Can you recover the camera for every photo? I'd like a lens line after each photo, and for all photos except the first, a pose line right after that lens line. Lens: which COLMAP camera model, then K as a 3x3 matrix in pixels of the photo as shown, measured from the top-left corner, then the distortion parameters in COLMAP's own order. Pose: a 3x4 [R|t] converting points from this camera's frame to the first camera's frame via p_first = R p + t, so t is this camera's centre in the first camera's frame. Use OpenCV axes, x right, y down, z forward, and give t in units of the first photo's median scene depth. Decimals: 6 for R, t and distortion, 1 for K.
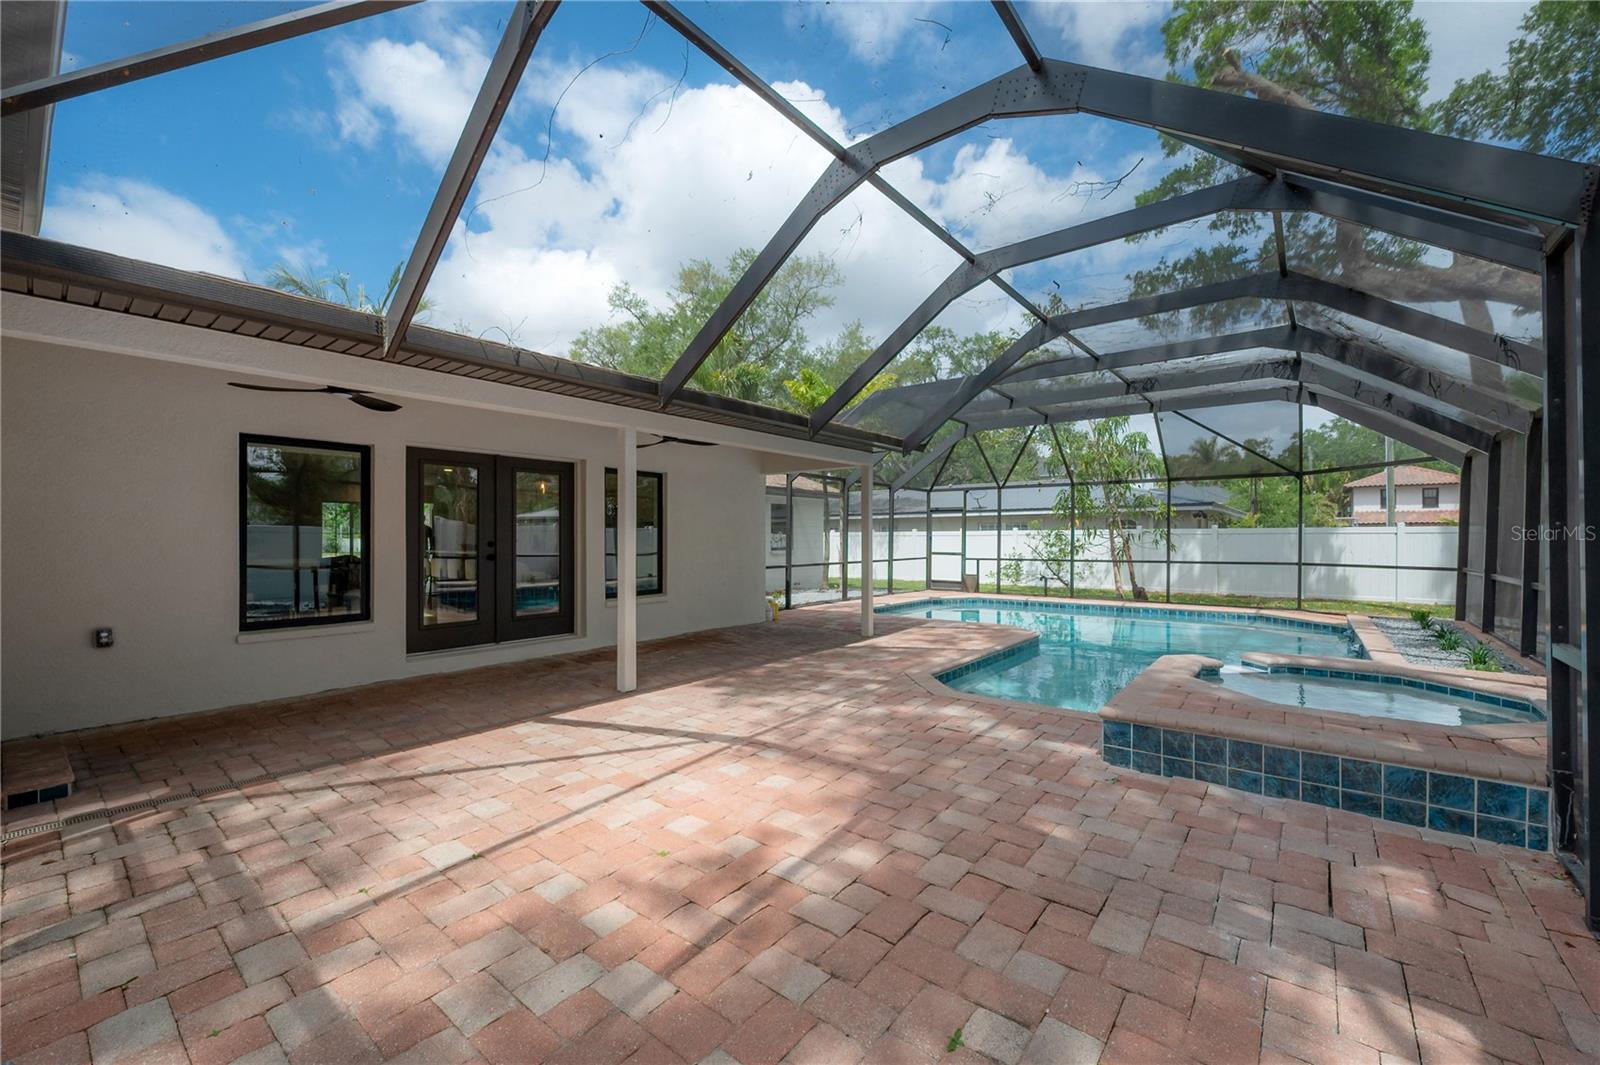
lens RADIAL K [[633.7, 0, 800.0], [0, 633.7, 532.5], [0, 0, 1]] dist [-0.002576, -0.000243]
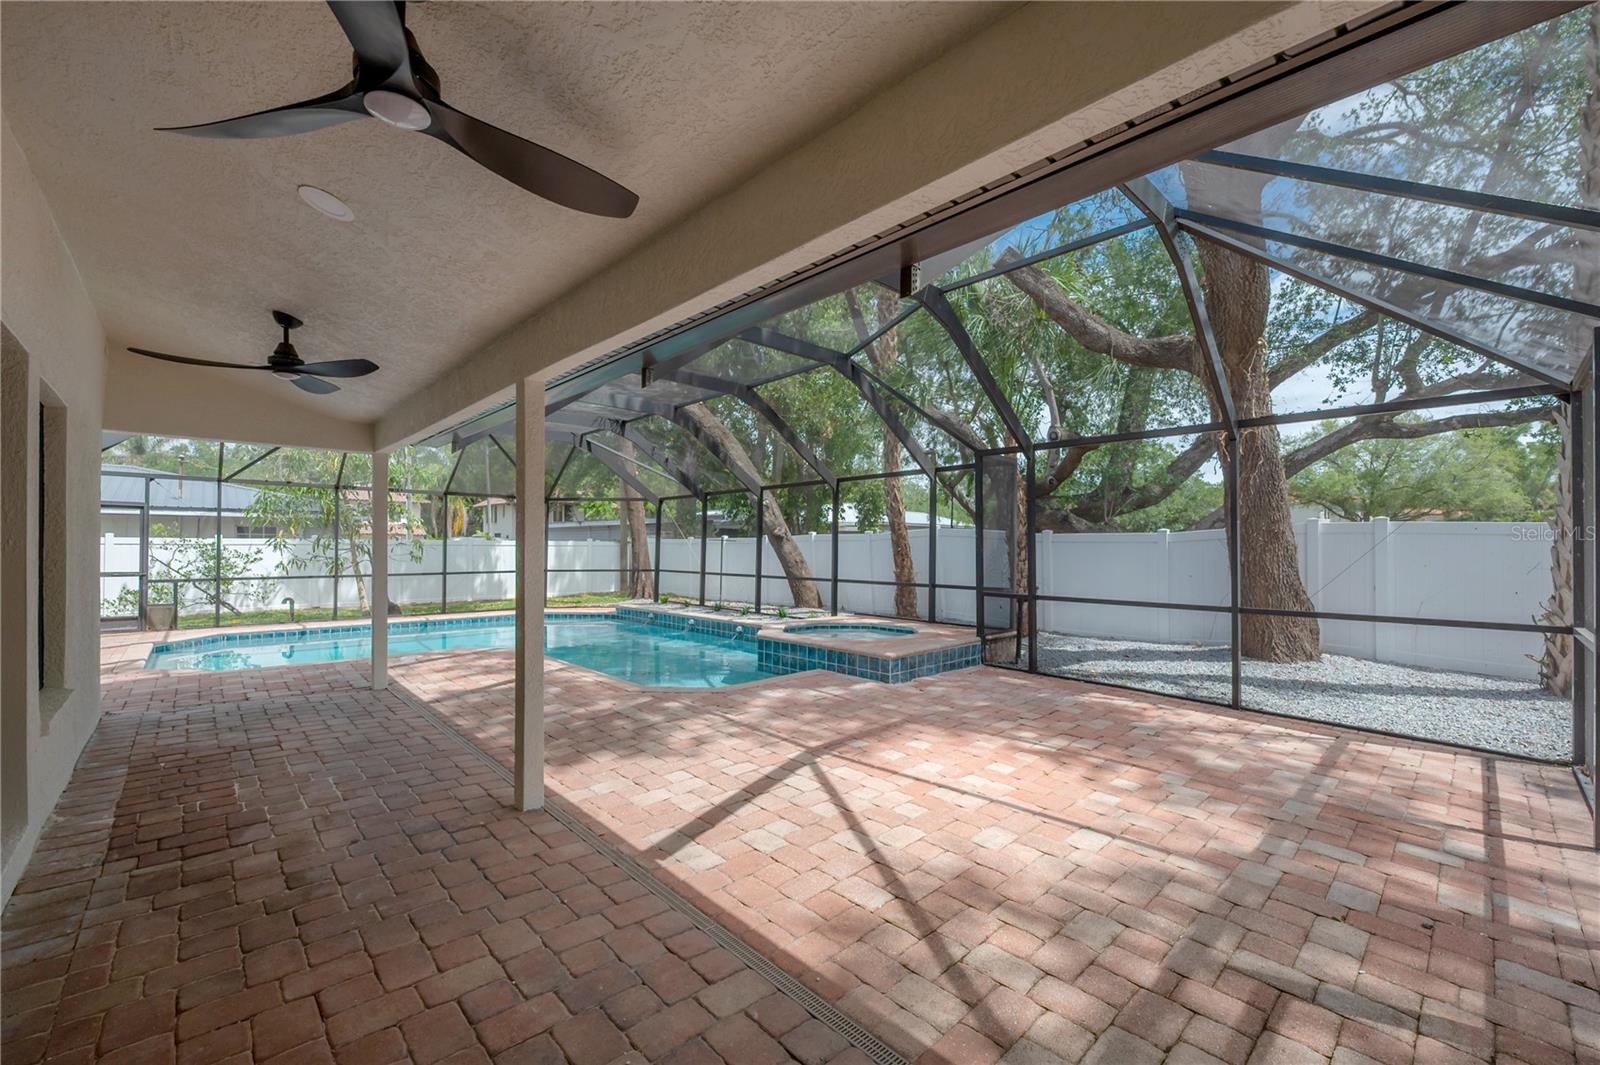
lens RADIAL K [[646.1, 0, 796.7], [0, 646.1, 511.5], [0, 0, 1]] dist [-0.001026, -0.000015]
pose [[0.137597, 0.058228, 0.988775, -1.183810], [-0.015445, 0.998275, -0.056638, -0.009378], [-0.990368, -0.007478, 0.138259, 0.885768]]
